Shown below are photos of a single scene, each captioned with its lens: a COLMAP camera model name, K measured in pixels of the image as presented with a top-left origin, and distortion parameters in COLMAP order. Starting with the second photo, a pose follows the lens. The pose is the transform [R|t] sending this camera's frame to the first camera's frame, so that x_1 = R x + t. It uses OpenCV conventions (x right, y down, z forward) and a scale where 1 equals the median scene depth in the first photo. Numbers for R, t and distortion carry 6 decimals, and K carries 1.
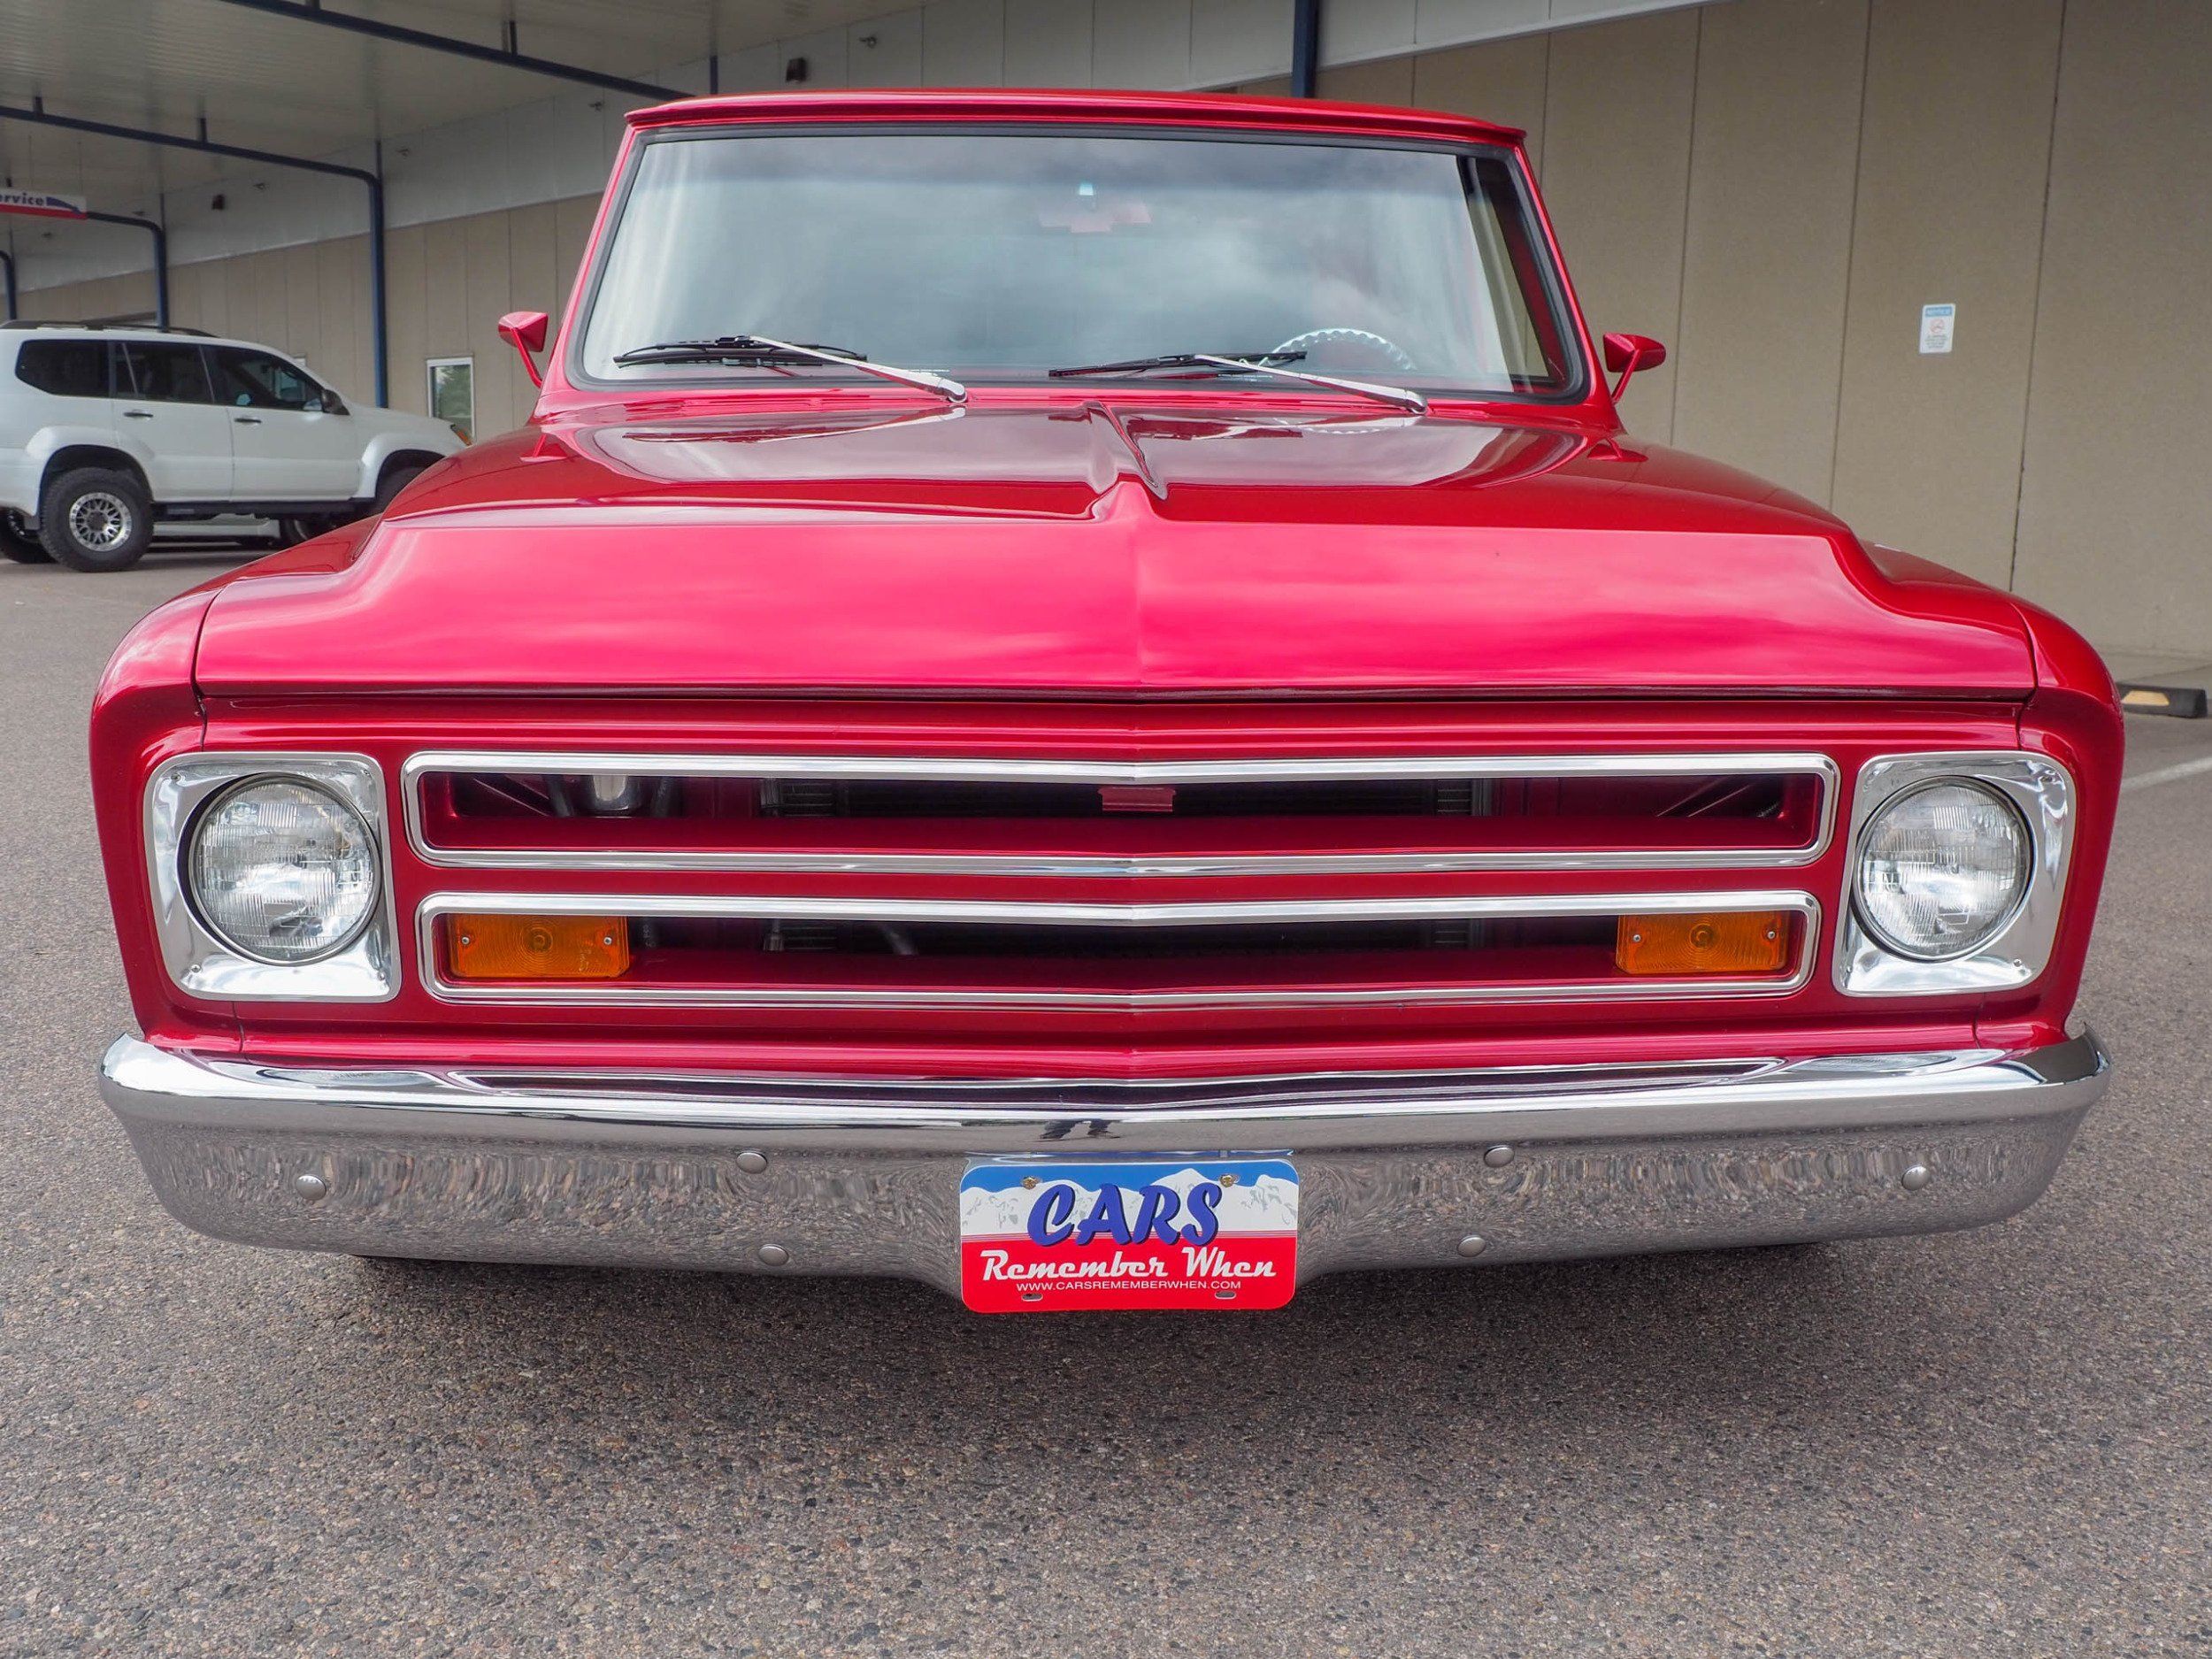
lens RADIAL K [[2035.1, 0, 1104.6], [0, 2035.1, 759.2], [0, 0, 1]] dist [-0.018998, -0.060324]
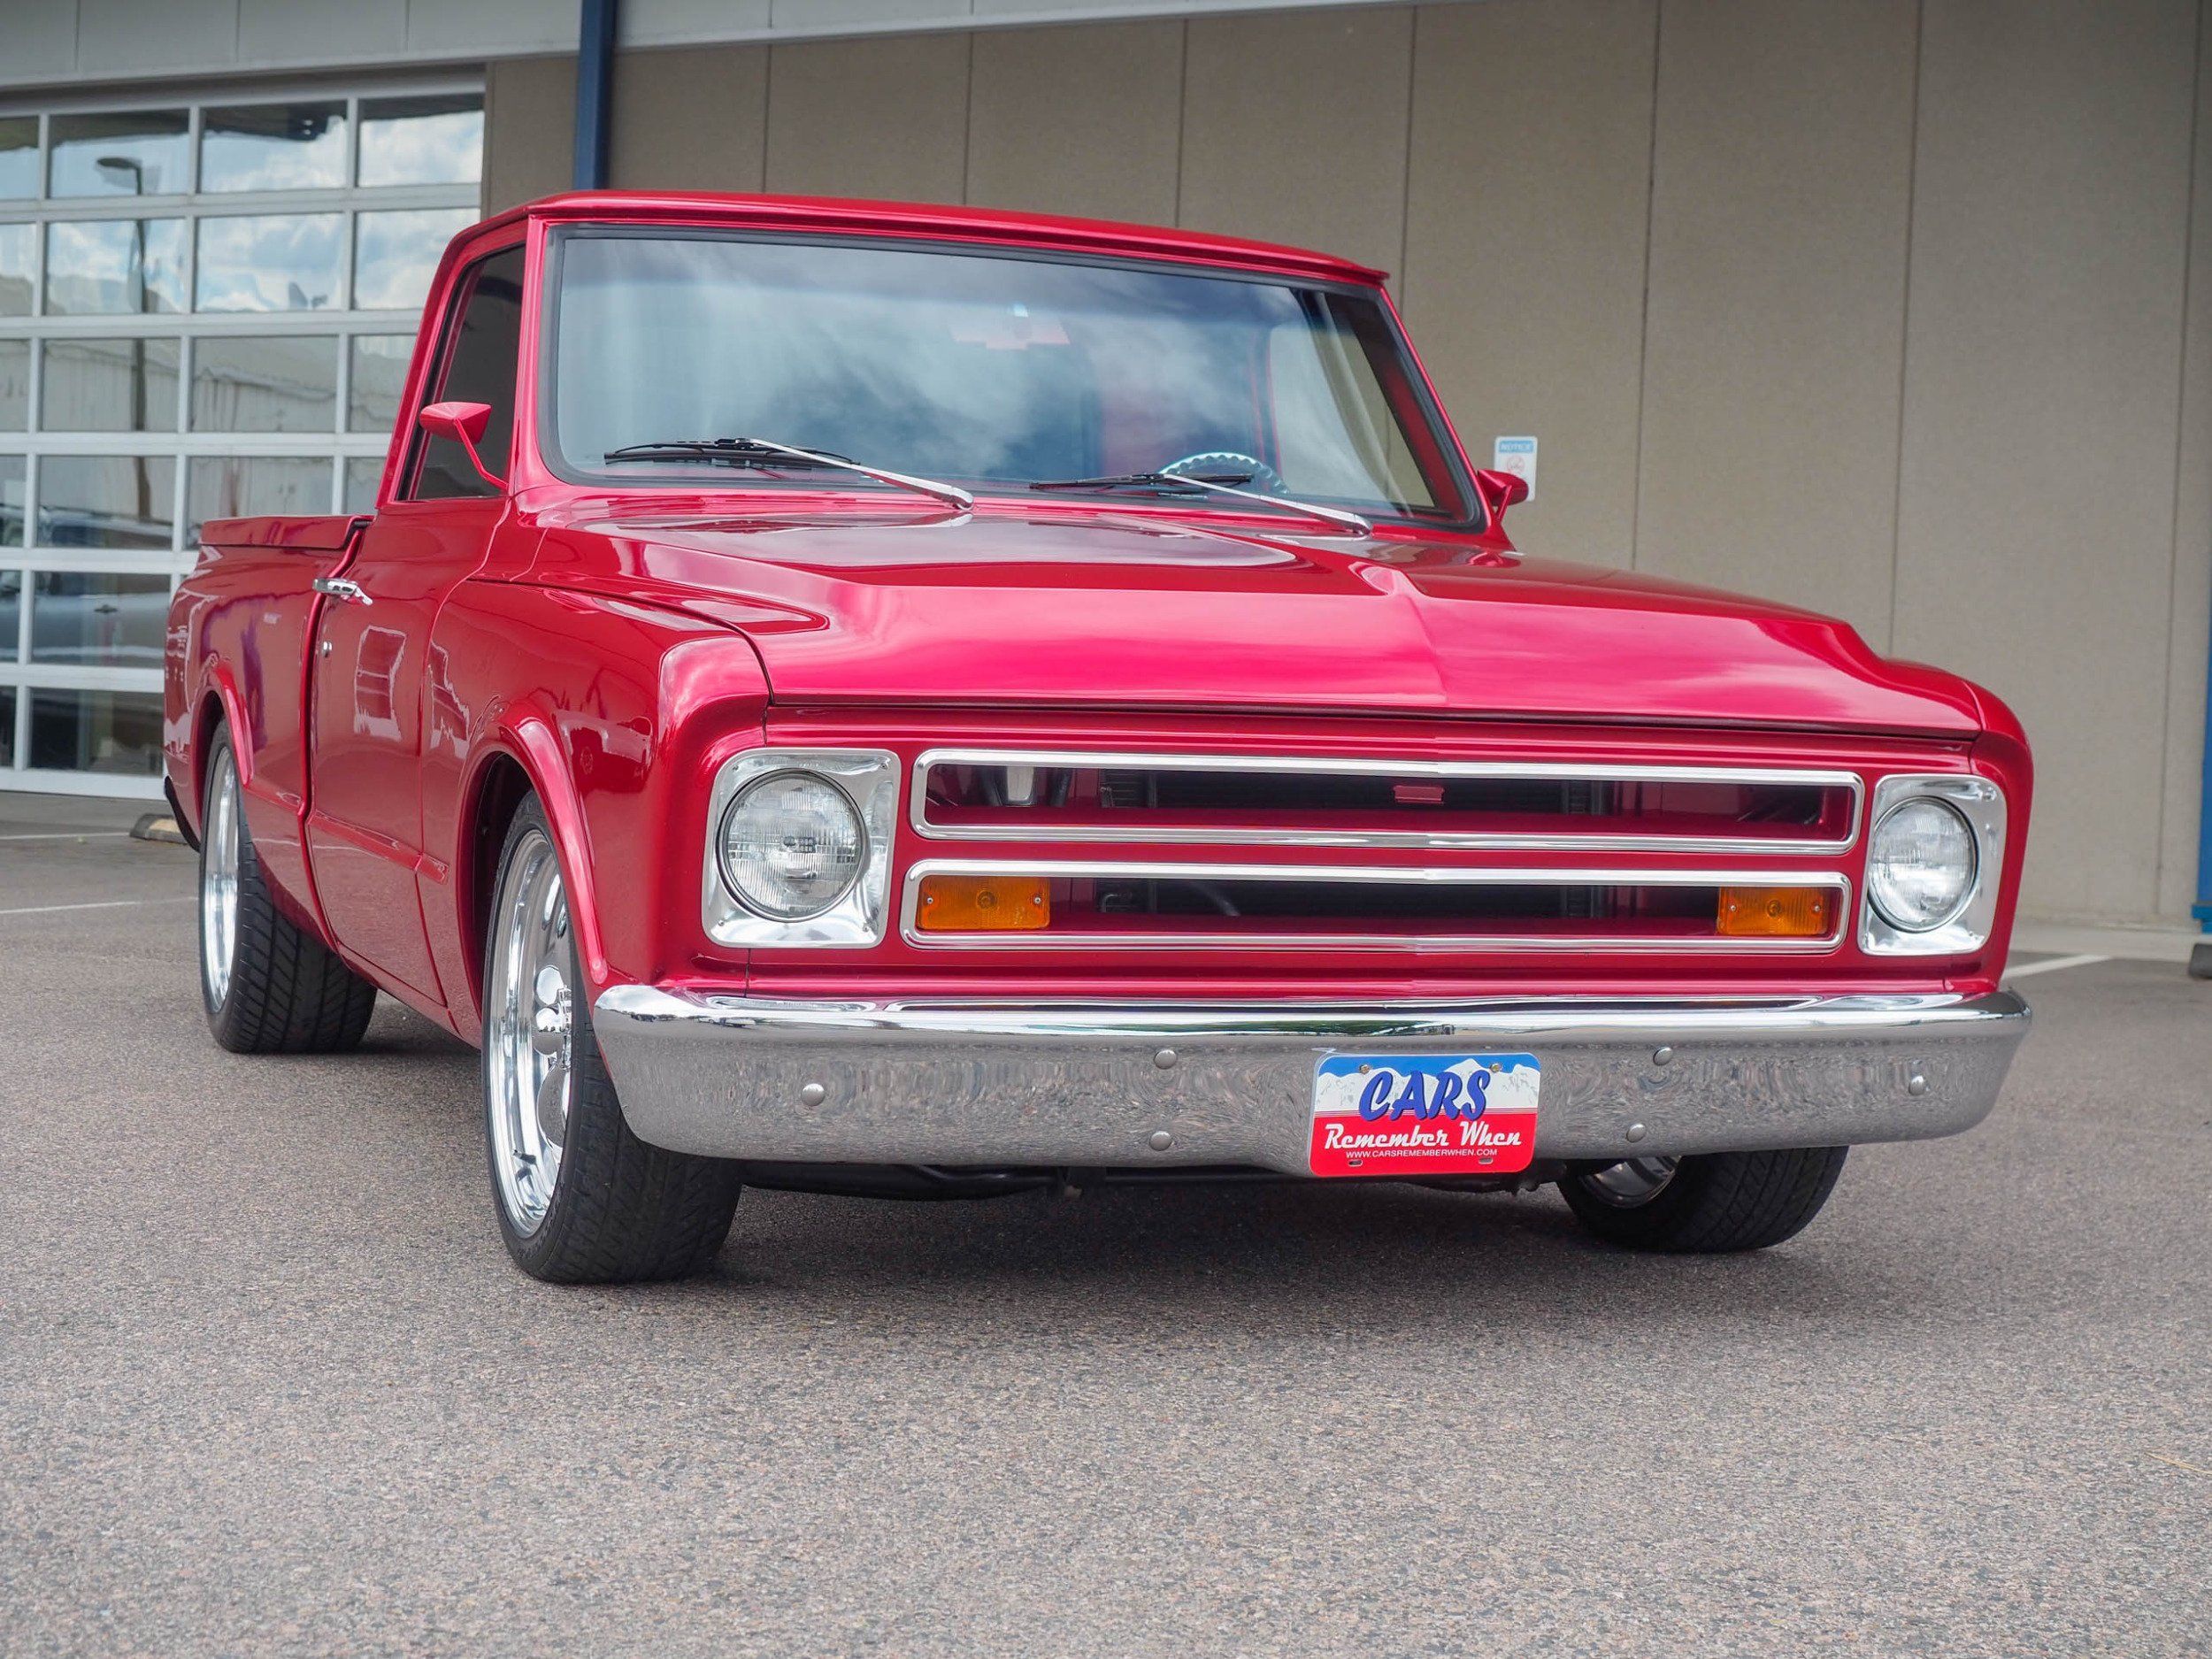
lens RADIAL K [[3487.0, 0, 1091.0], [0, 3487.0, 748.6], [0, 0, 1]] dist [0.061678, 0.000000]
pose [[0.950963, 0.015725, 0.308906, -0.944962], [0.021286, 0.993012, -0.116079, 0.264421], [-0.308573, 0.116962, 0.943982, -1.187326]]
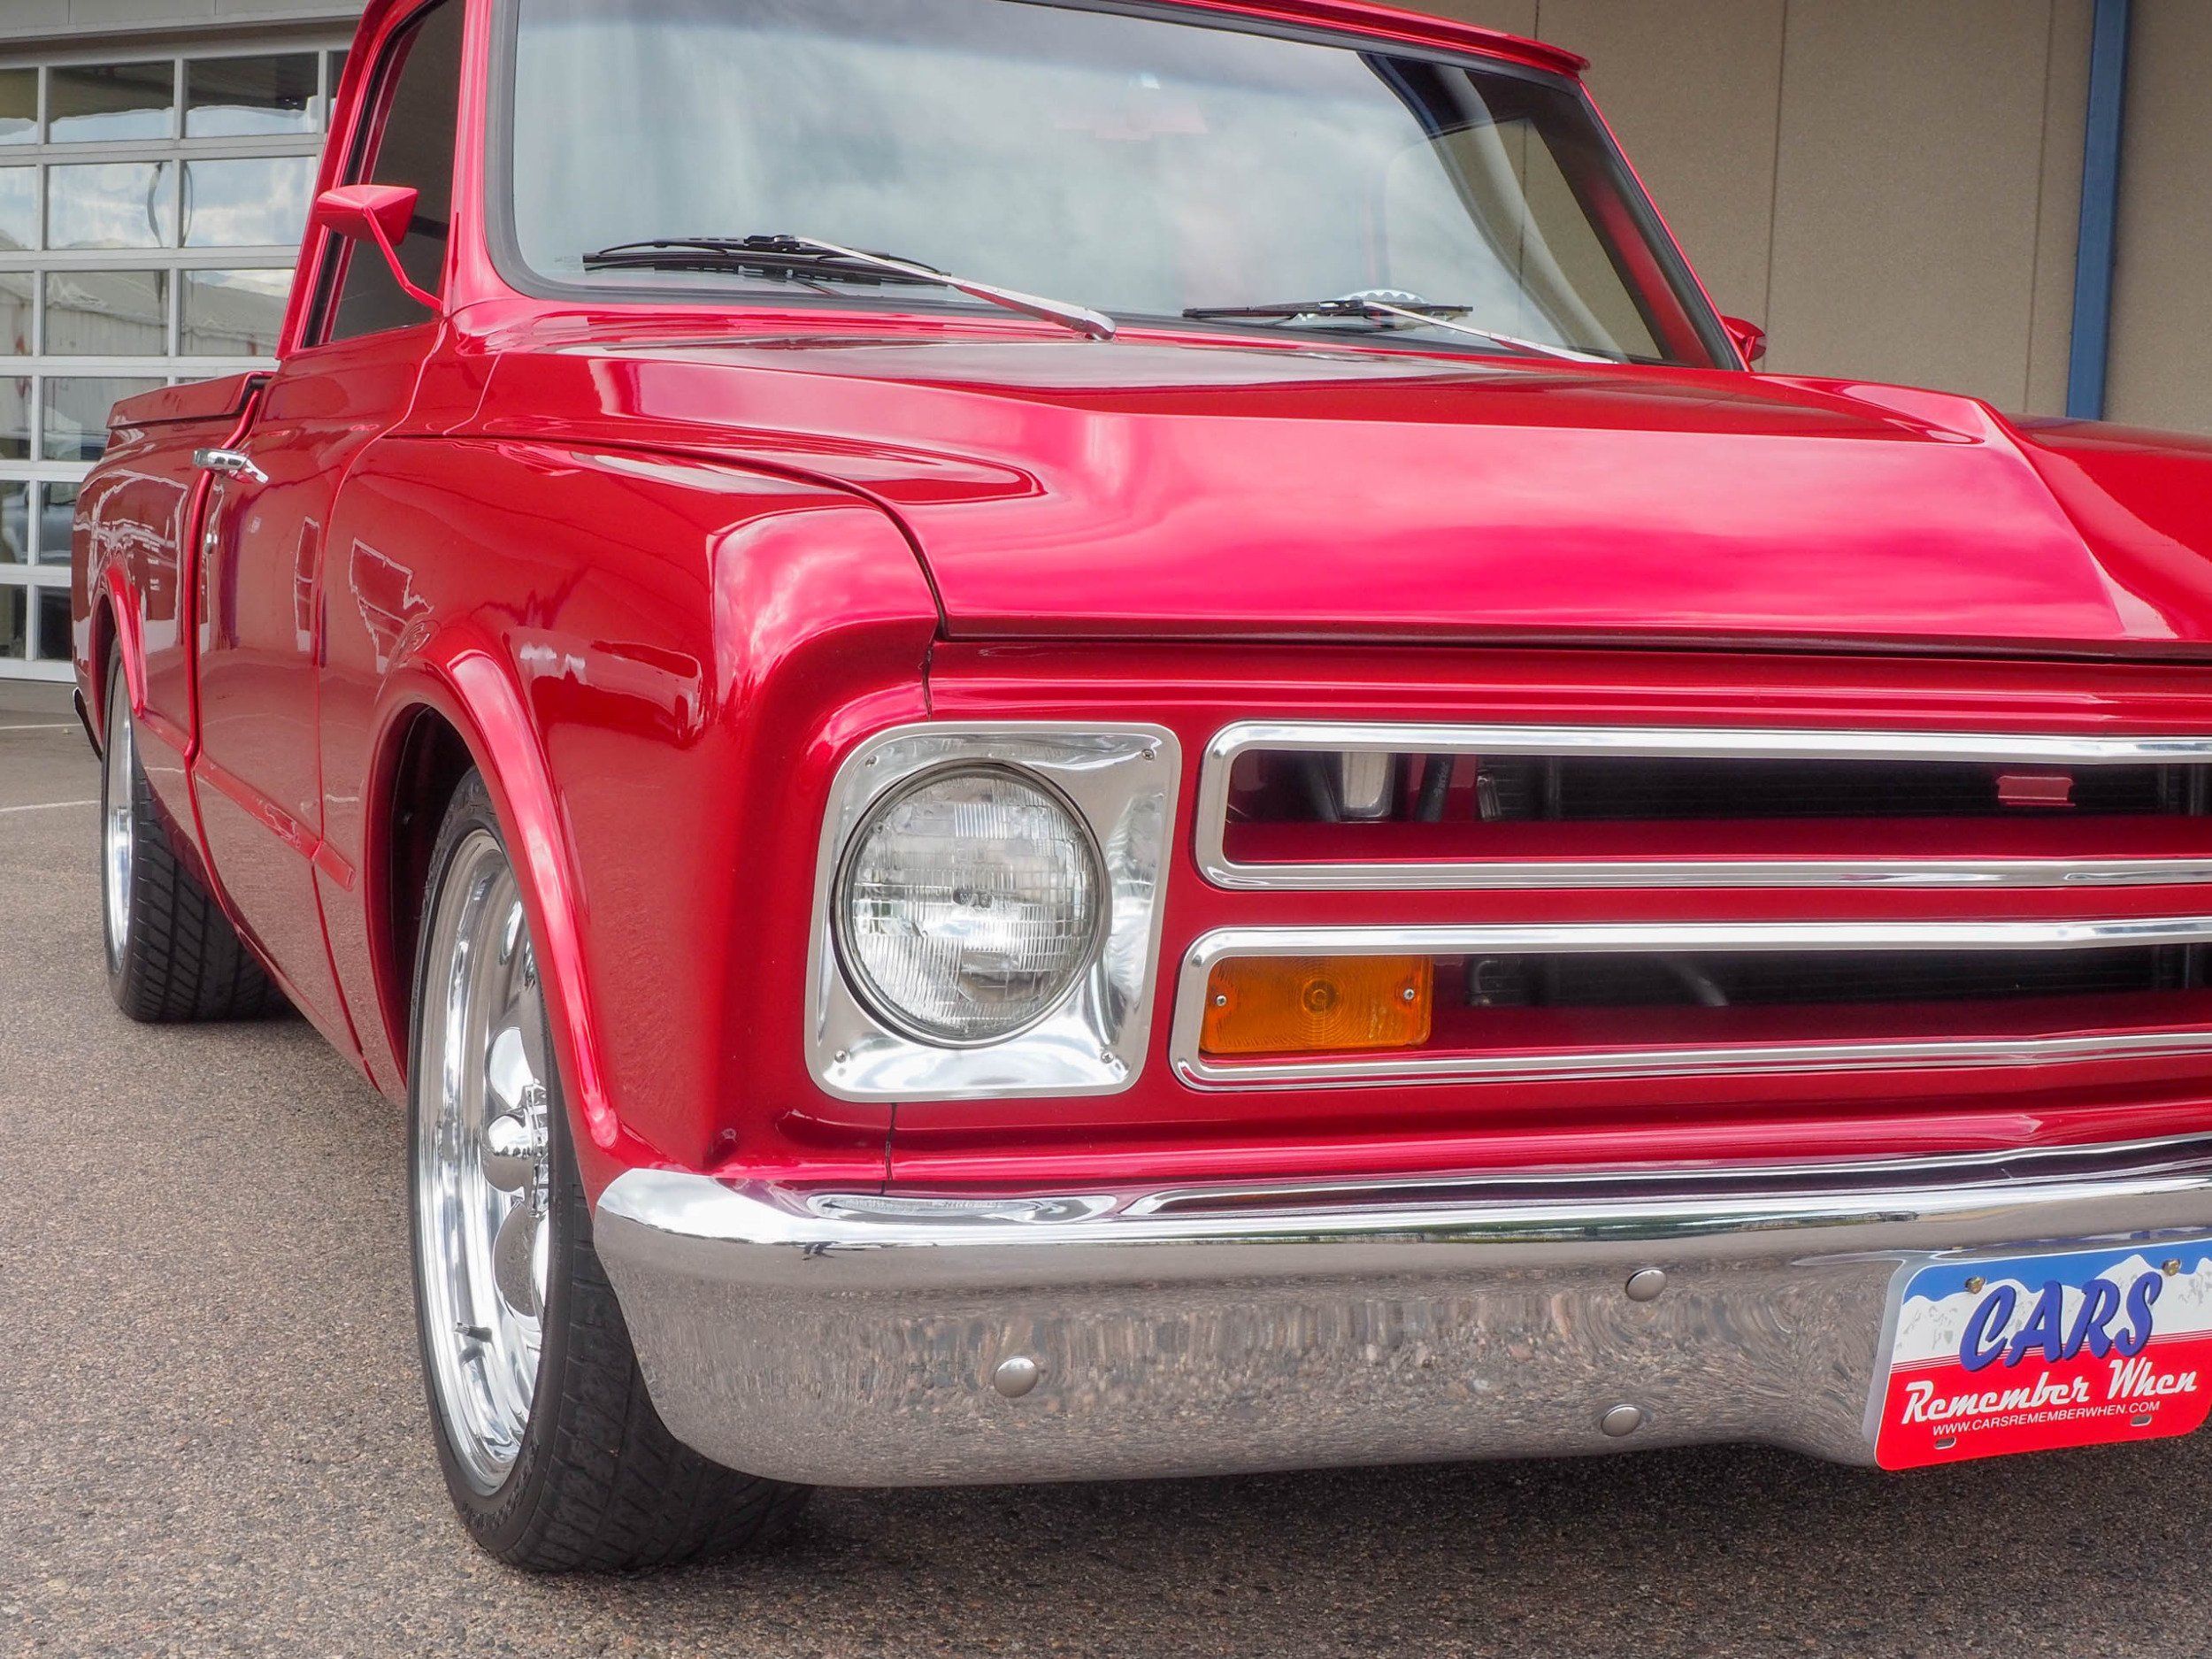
lens RADIAL K [[2779.8, 0, 1101.4], [0, 2779.8, 778.1], [0, 0, 1]] dist [0.019895, 0.000000]
pose [[0.932240, -0.001596, 0.361838, -0.729525], [0.026545, 0.997597, -0.063990, 0.076607], [-0.360867, 0.069259, 0.930042, 0.128514]]
